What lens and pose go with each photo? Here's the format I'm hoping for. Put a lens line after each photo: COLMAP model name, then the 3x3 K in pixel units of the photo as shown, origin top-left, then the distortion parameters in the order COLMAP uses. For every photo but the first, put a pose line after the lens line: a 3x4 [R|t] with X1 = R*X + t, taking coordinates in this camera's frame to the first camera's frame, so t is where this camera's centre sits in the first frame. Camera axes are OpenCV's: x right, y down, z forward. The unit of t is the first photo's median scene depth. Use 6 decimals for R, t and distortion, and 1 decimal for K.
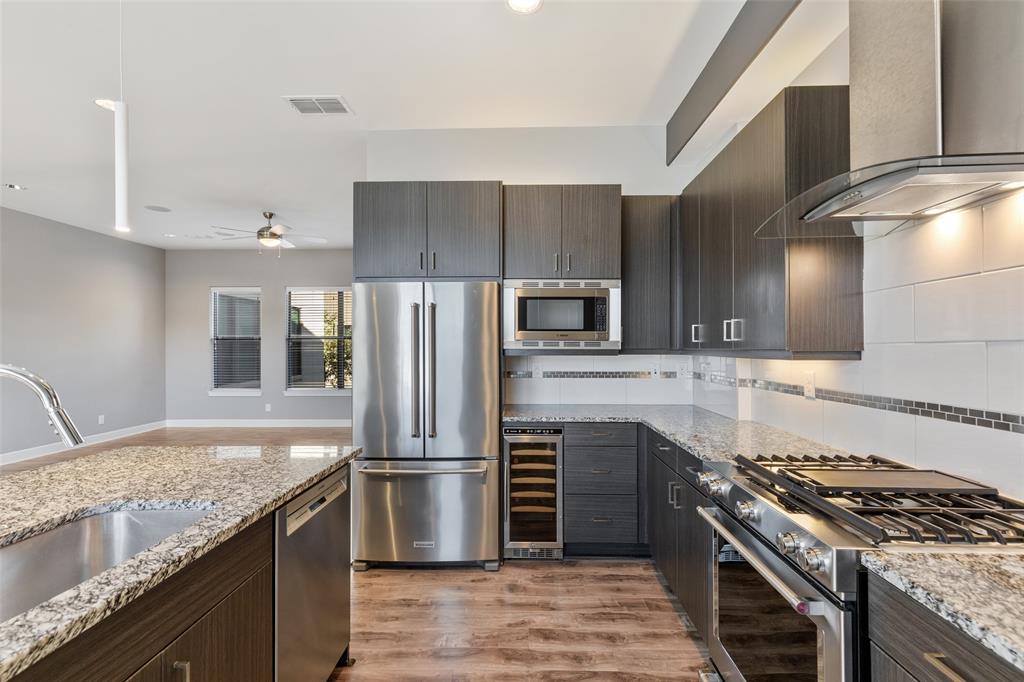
lens RADIAL K [[463.4, 0, 512.5], [0, 463.4, 344.7], [0, 0, 1]] dist [0.011819, -0.000653]
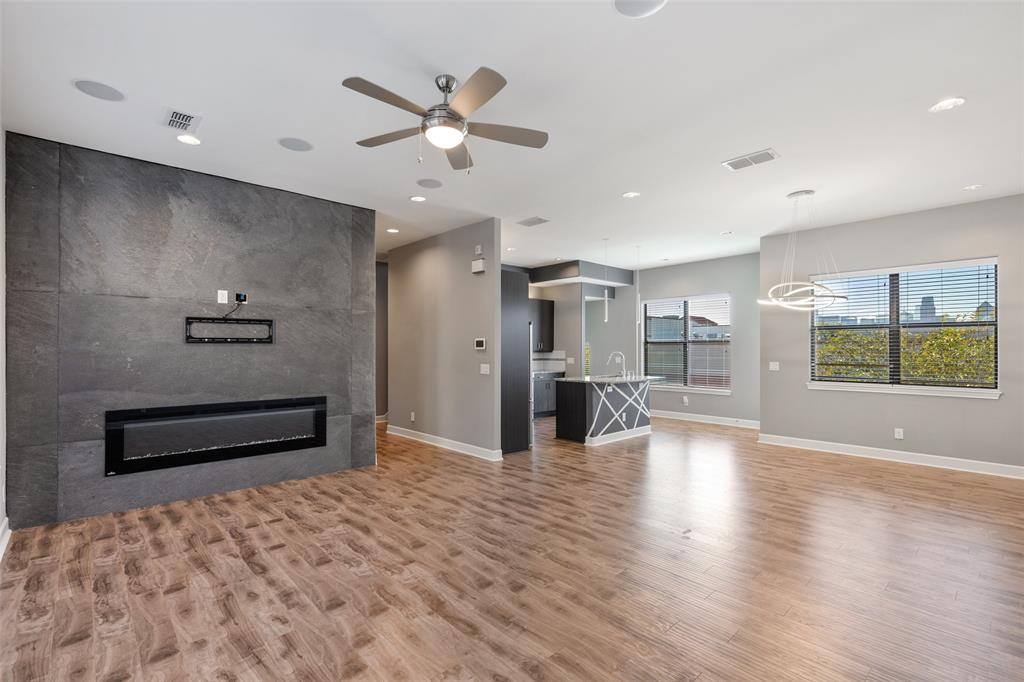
lens RADIAL K [[463.4, 0, 512.5], [0, 463.4, 344.7], [0, 0, 1]] dist [0.011819, -0.000653]
pose [[-0.699368, 0.010067, 0.714691, -1.827810], [0.002940, 0.999933, -0.011208, 0.002789], [-0.714756, -0.005737, -0.699351, 2.564712]]
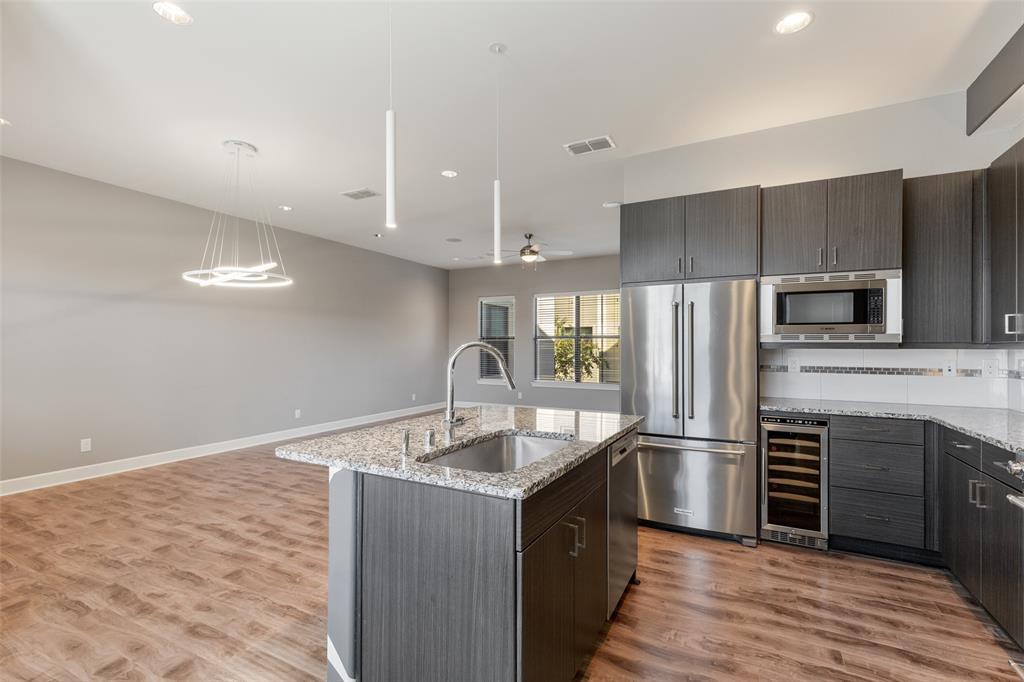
lens RADIAL K [[460.3, 0, 509.9], [0, 460.3, 346.0], [0, 0, 1]] dist [0.005926, -0.000383]
pose [[0.897181, 0.002223, -0.441658, -0.068562], [-0.002543, 0.999997, -0.000132, 0.019587], [0.441657, 0.001241, 0.897183, -0.204391]]
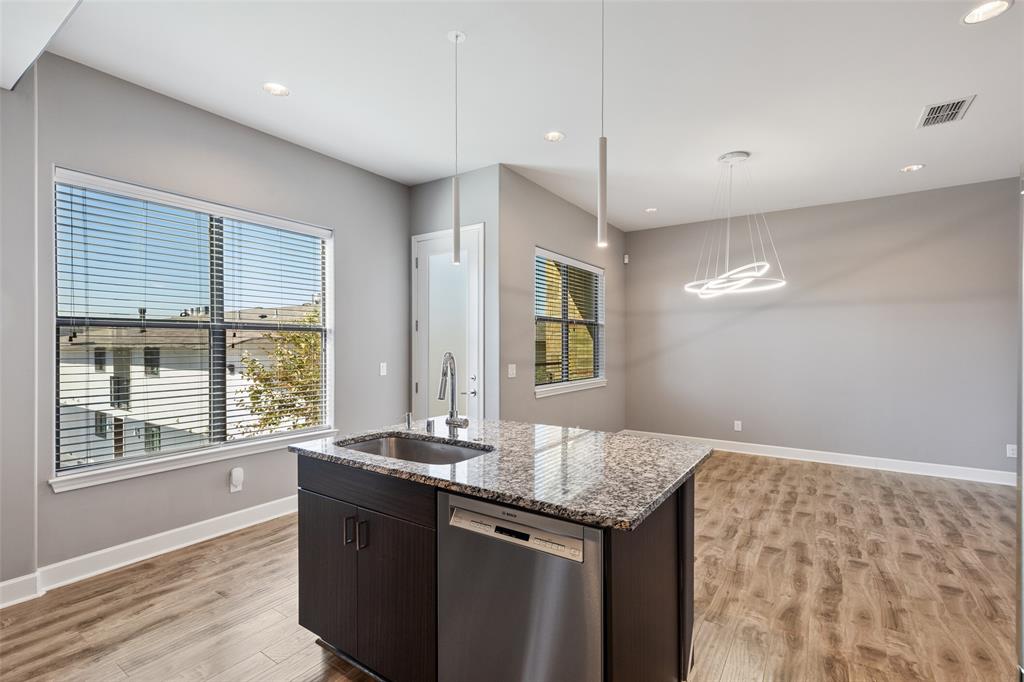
lens RADIAL K [[460.3, 0, 509.9], [0, 460.3, 346.0], [0, 0, 1]] dist [0.005926, -0.000383]
pose [[-0.545235, 0.007730, -0.838248, 0.164580], [0.004644, 0.999970, 0.006200, -0.003823], [0.838271, -0.000512, -0.545254, 0.837639]]
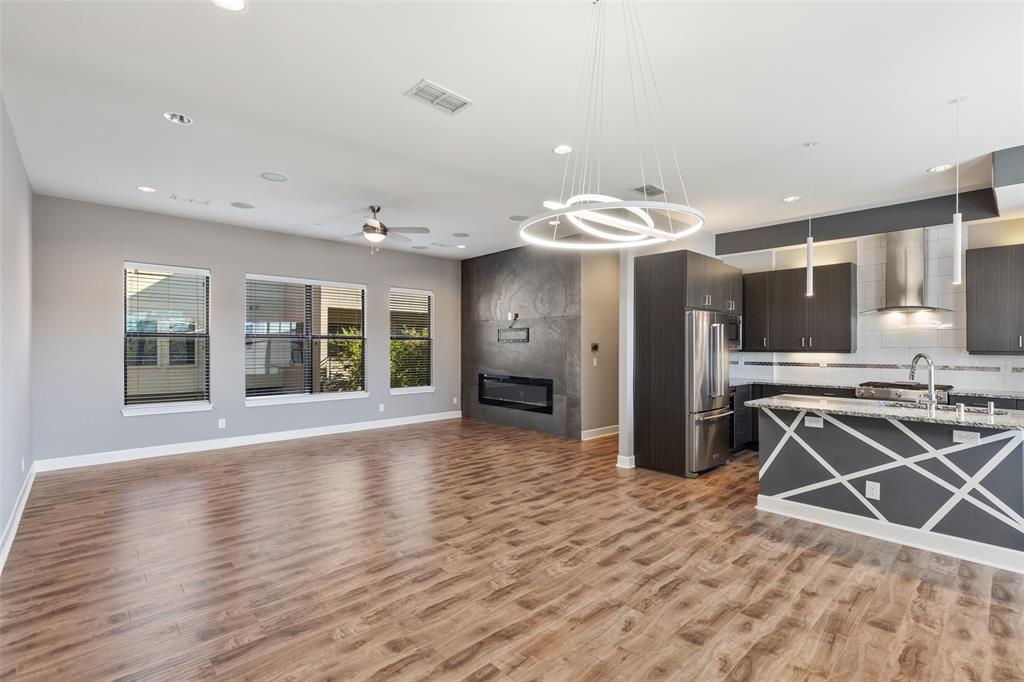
lens RADIAL K [[463.4, 0, 512.5], [0, 463.4, 344.7], [0, 0, 1]] dist [0.011819, -0.000653]
pose [[0.714387, 0.009422, 0.699687, -1.951640], [-0.006881, 0.999956, -0.006440, 0.007951], [-0.699717, -0.000214, 0.714420, 0.242407]]
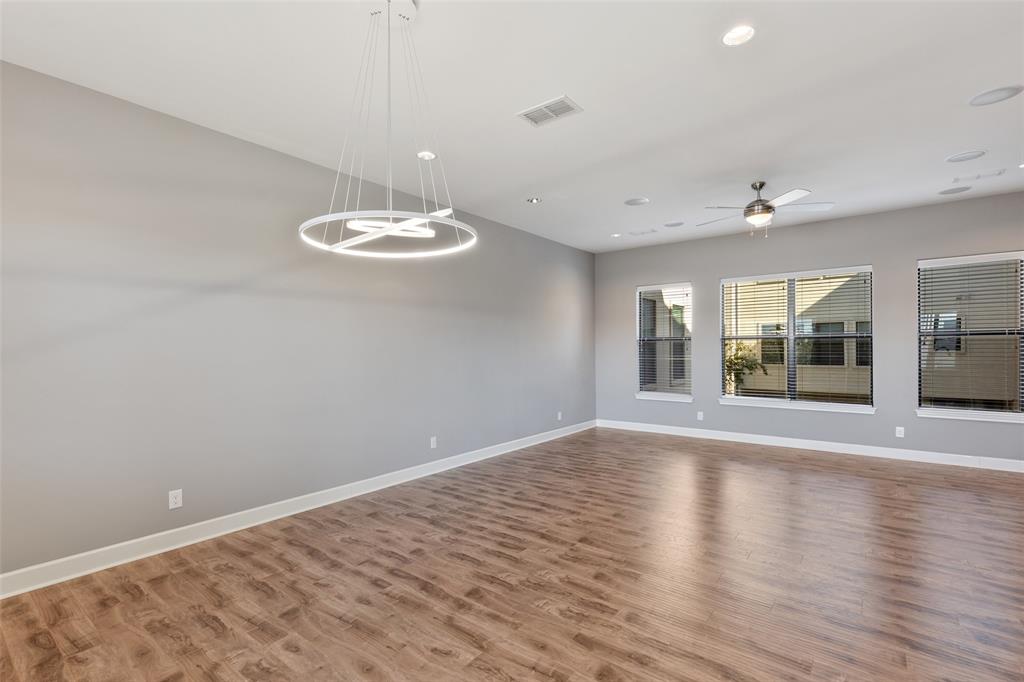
lens RADIAL K [[469.6, 0, 508.5], [0, 469.6, 353.4], [0, 0, 1]] dist [0.008643, -0.000318]
pose [[0.801952, 0.004303, -0.597374, -0.754183], [0.004603, 0.999900, 0.013381, 0.002391], [0.597371, -0.013481, 0.801851, 0.149912]]
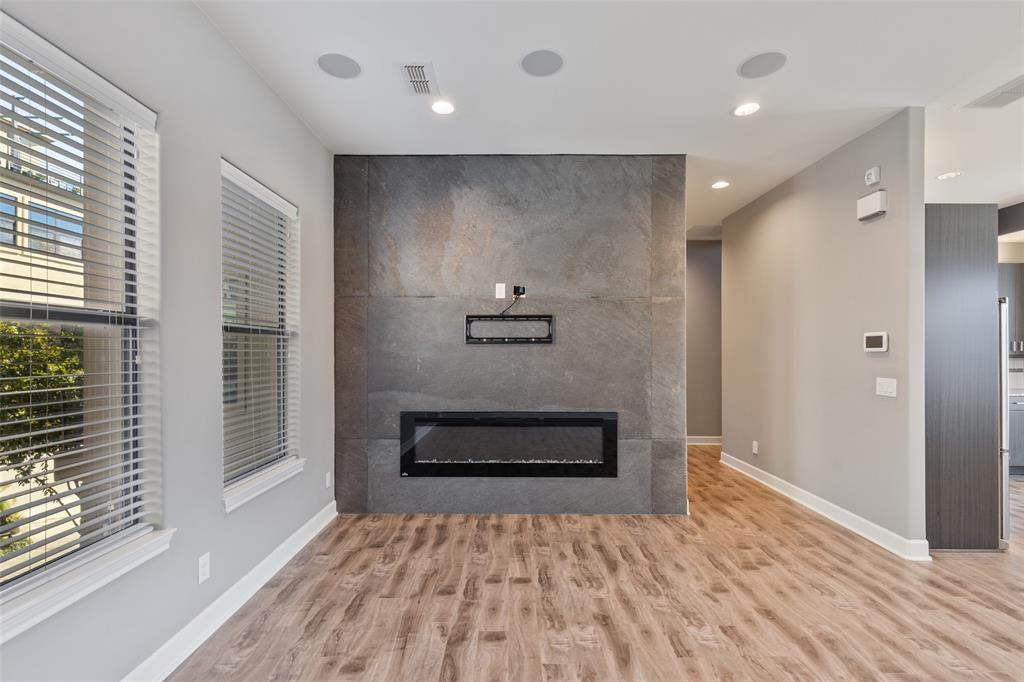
lens RADIAL K [[462.6, 0, 511.7], [0, 462.6, 348.9], [0, 0, 1]] dist [0.007858, -0.000576]
pose [[-0.029650, 0.007257, 0.999534, -1.406596], [-0.001275, 0.999973, -0.007298, 0.002825], [-0.999560, -0.001491, -0.029640, 2.185191]]
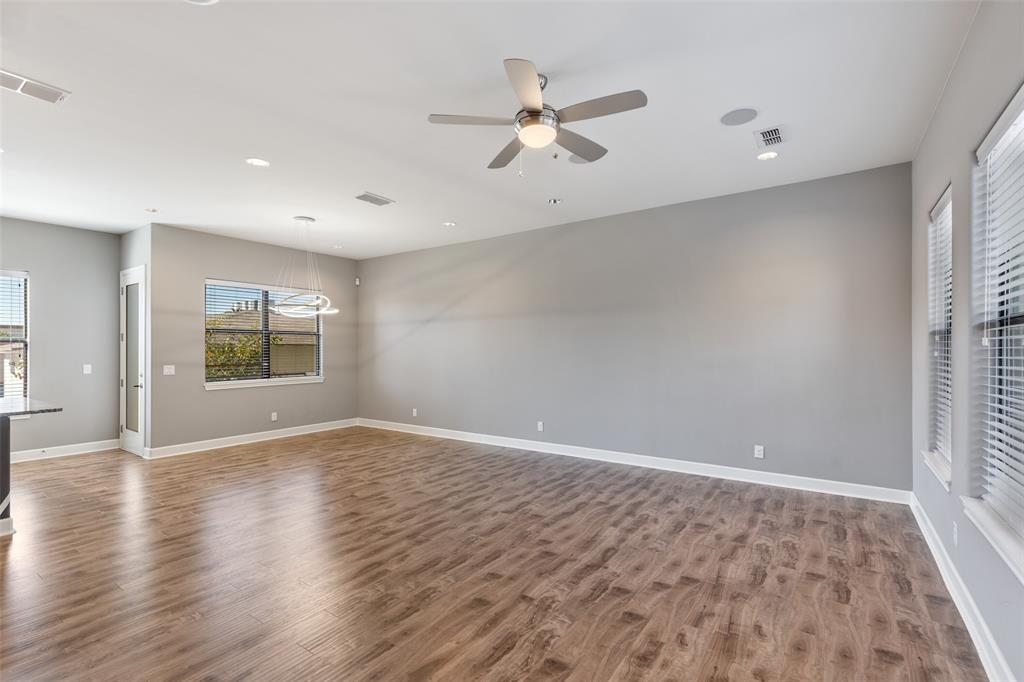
lens RADIAL K [[463.4, 0, 512.5], [0, 463.4, 344.7], [0, 0, 1]] dist [0.011819, -0.000653]
pose [[-0.551923, 0.000298, -0.833895, -0.193182], [0.008795, 0.999946, -0.005464, -0.001927], [0.833849, -0.010350, -0.551896, 2.475357]]
